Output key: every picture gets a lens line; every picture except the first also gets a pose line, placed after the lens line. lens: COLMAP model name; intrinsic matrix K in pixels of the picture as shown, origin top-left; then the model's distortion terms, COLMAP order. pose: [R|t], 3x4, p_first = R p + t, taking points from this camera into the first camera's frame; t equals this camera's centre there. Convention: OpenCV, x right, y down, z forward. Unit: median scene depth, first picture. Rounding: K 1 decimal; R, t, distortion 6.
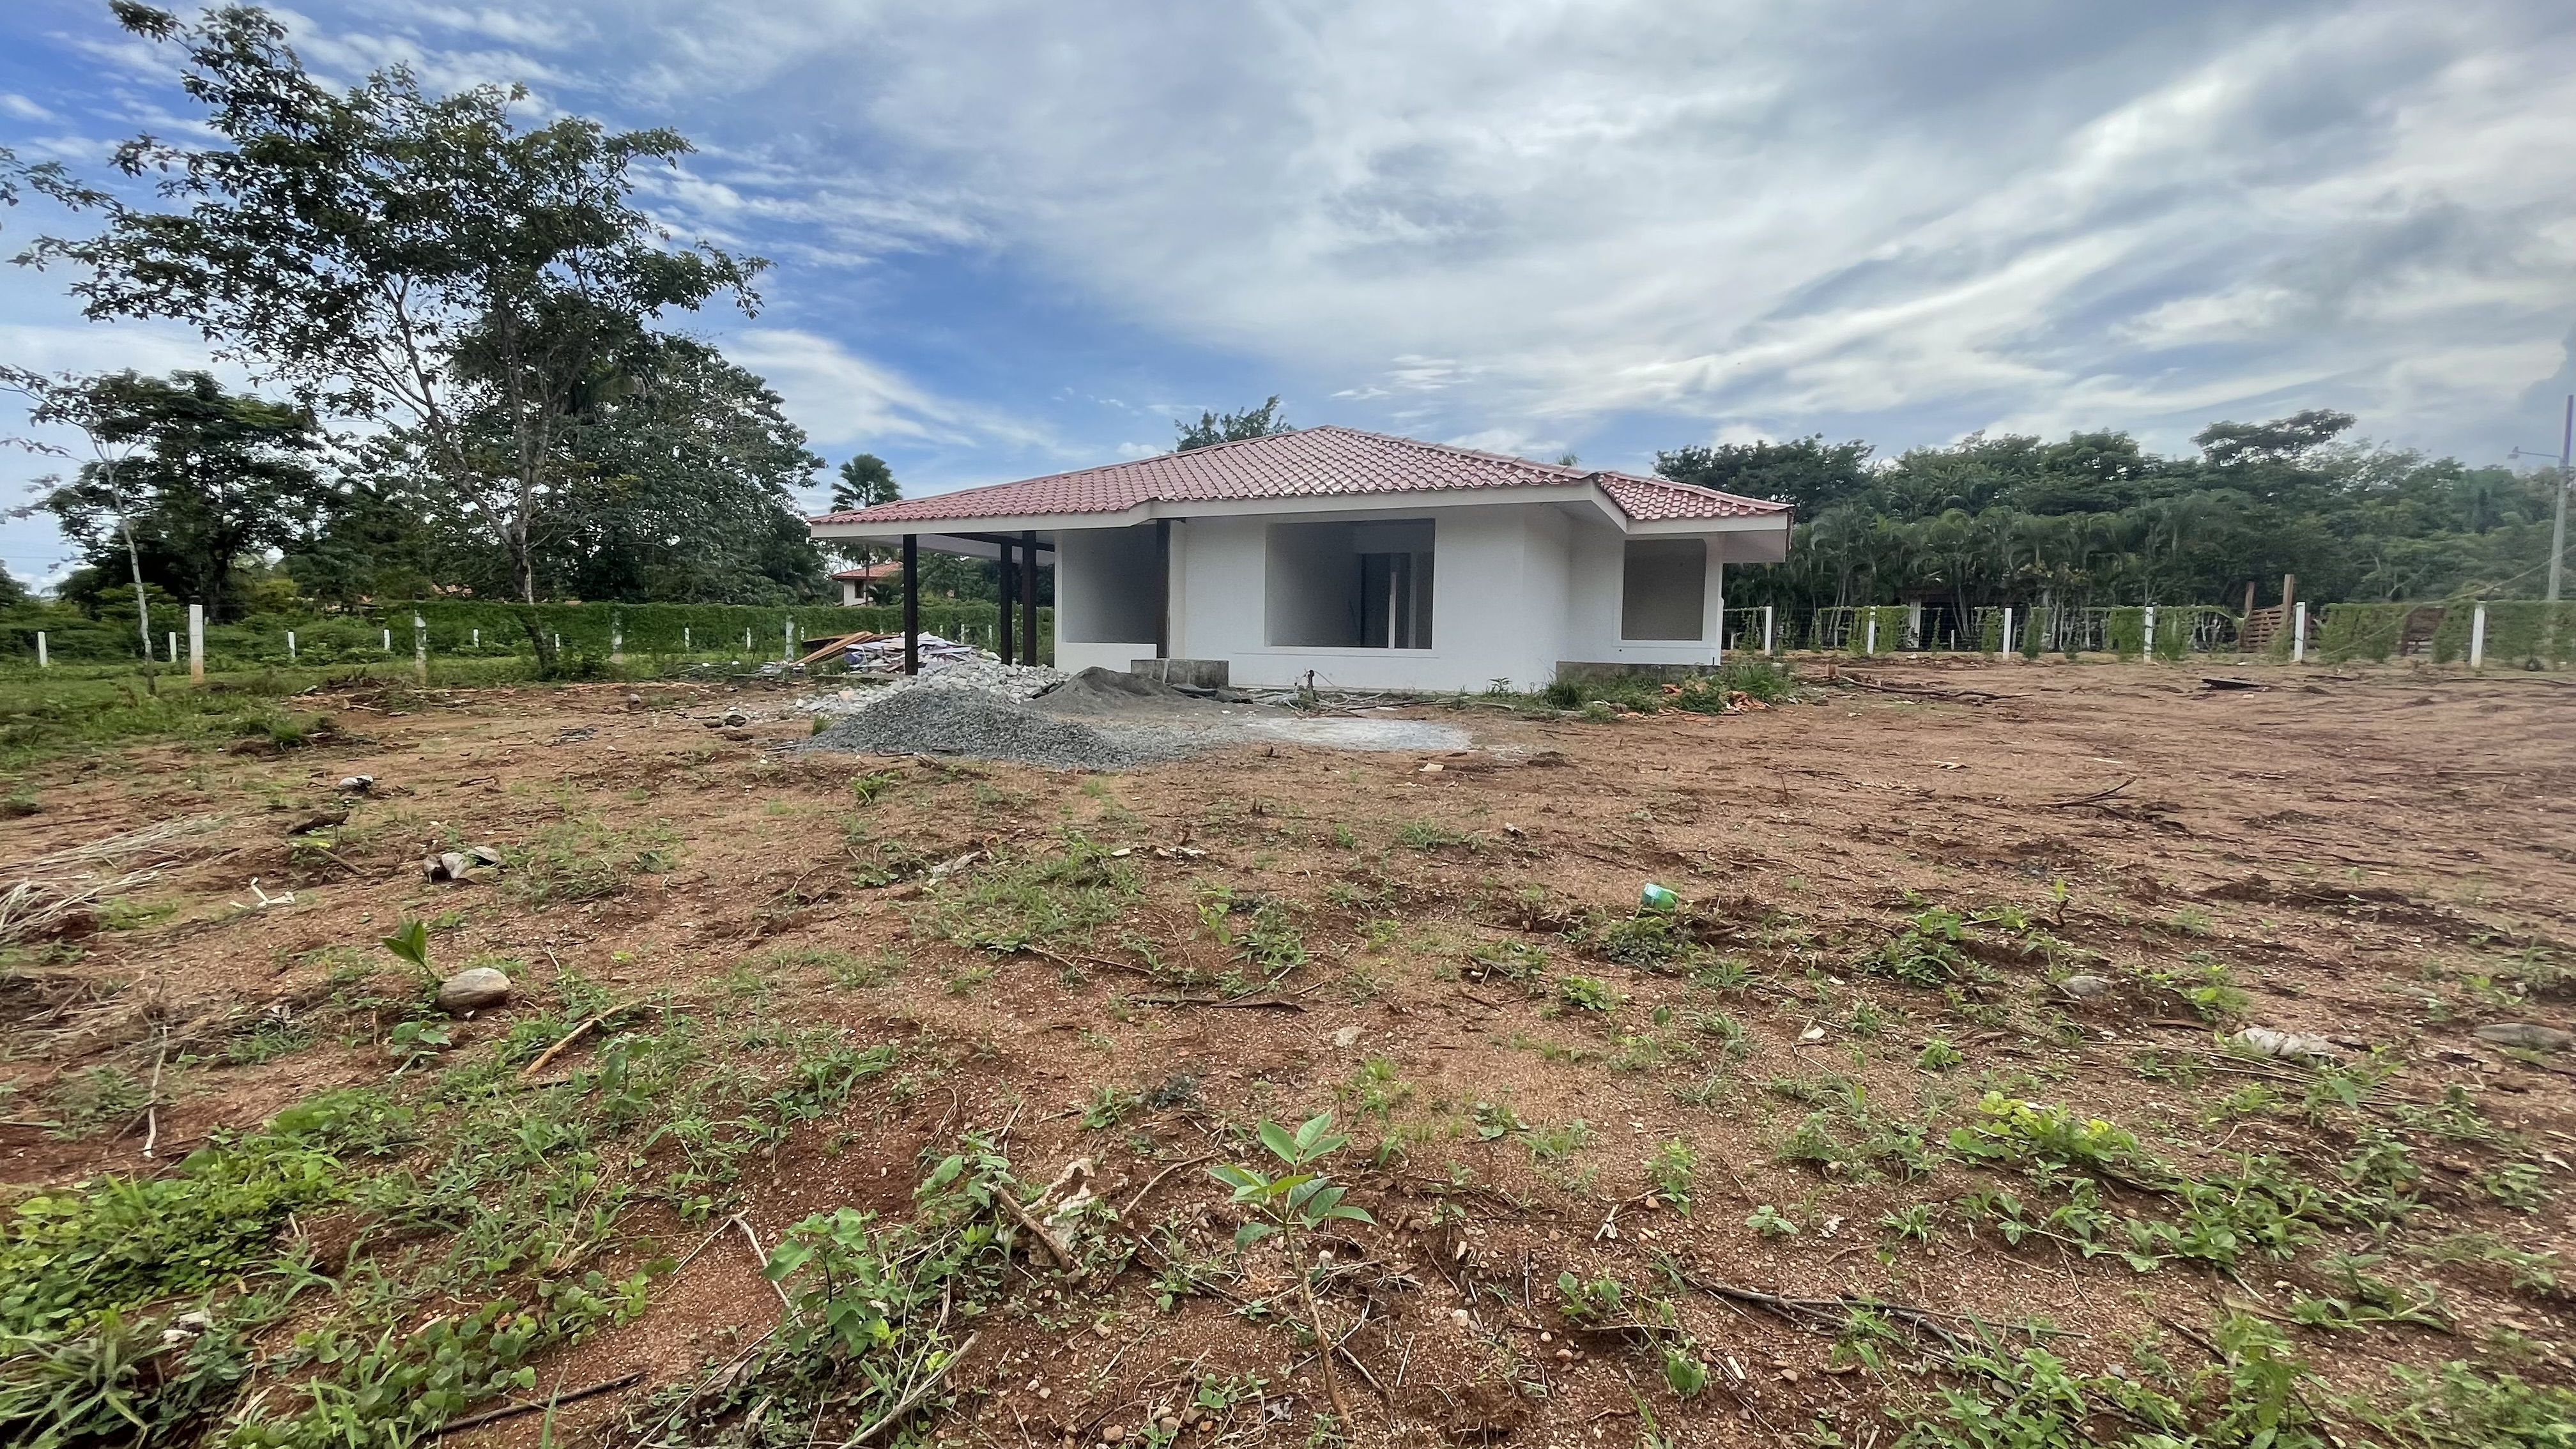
lens RADIAL K [[1043.8, 0, 1287.9], [0, 1043.8, 718.7], [0, 0, 1]] dist [-0.002154, 0.000575]
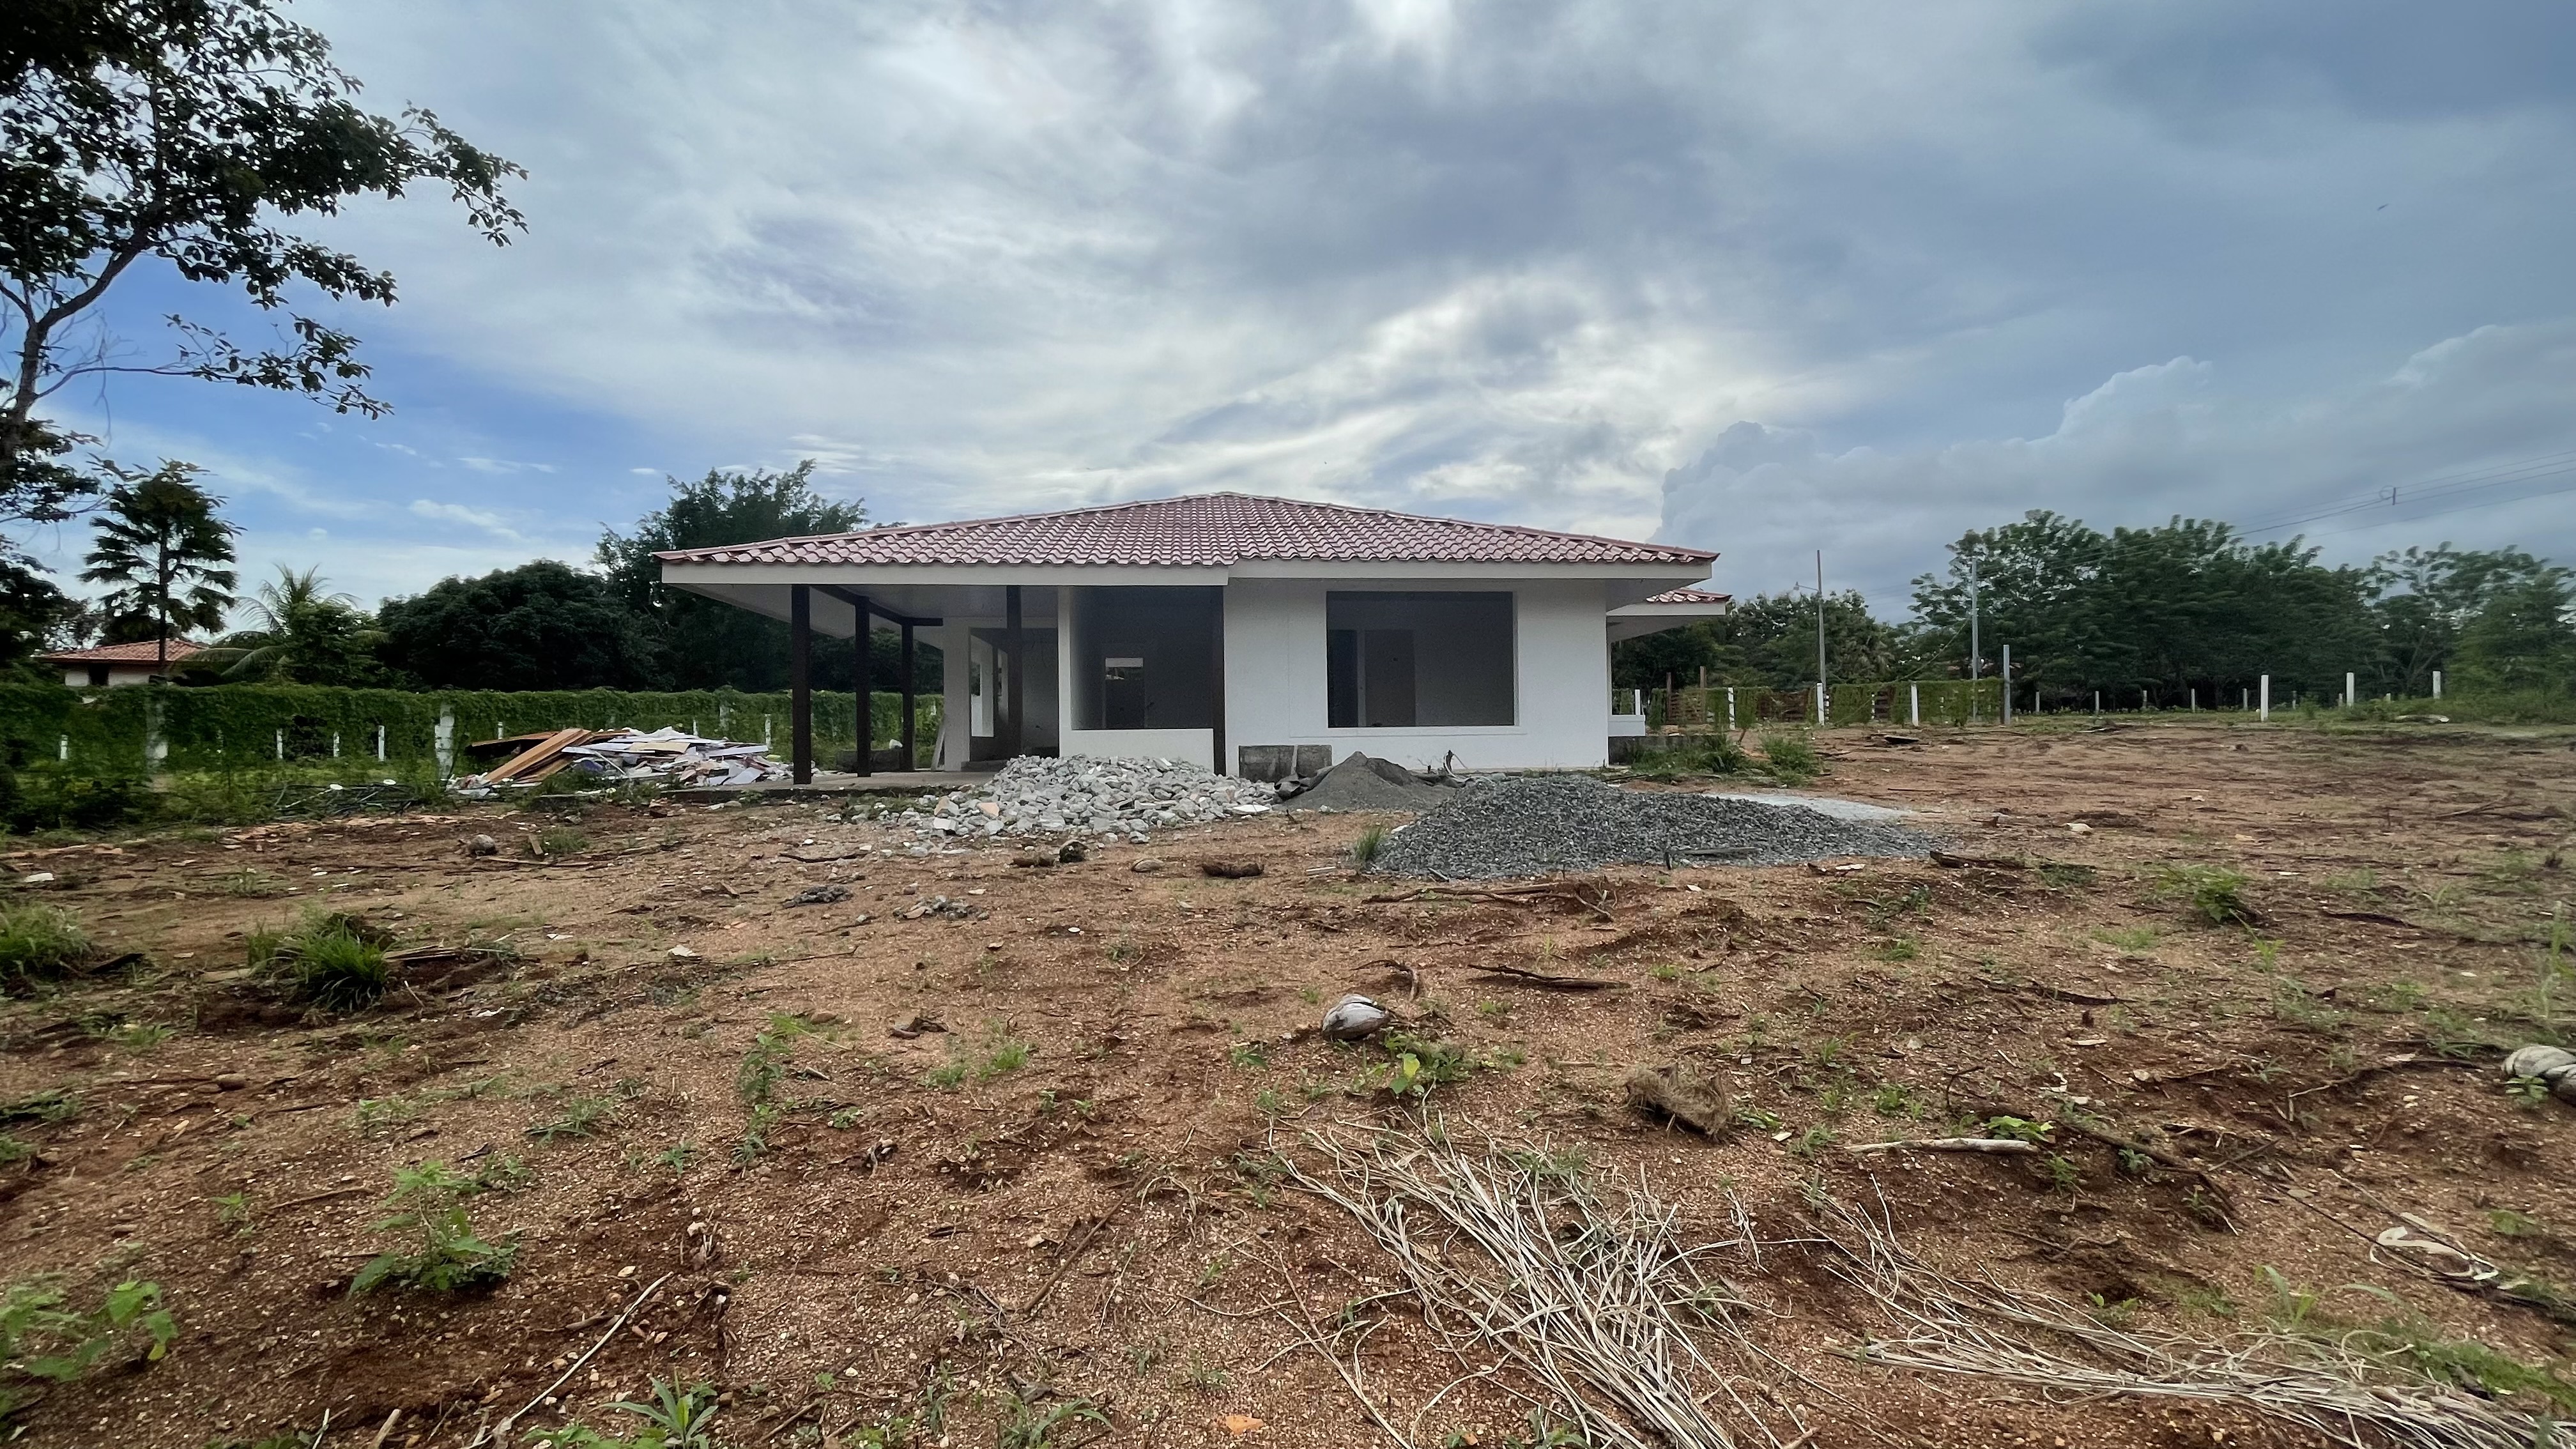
lens RADIAL K [[1057.6, 0, 1276.2], [0, 1057.6, 720.2], [0, 0, 1]] dist [-0.002537, -0.000236]
pose [[0.858875, -0.018733, 0.511842, -0.167655], [0.064785, 0.995278, -0.072284, -0.004492], [-0.508071, 0.095243, 0.856033, 0.085638]]
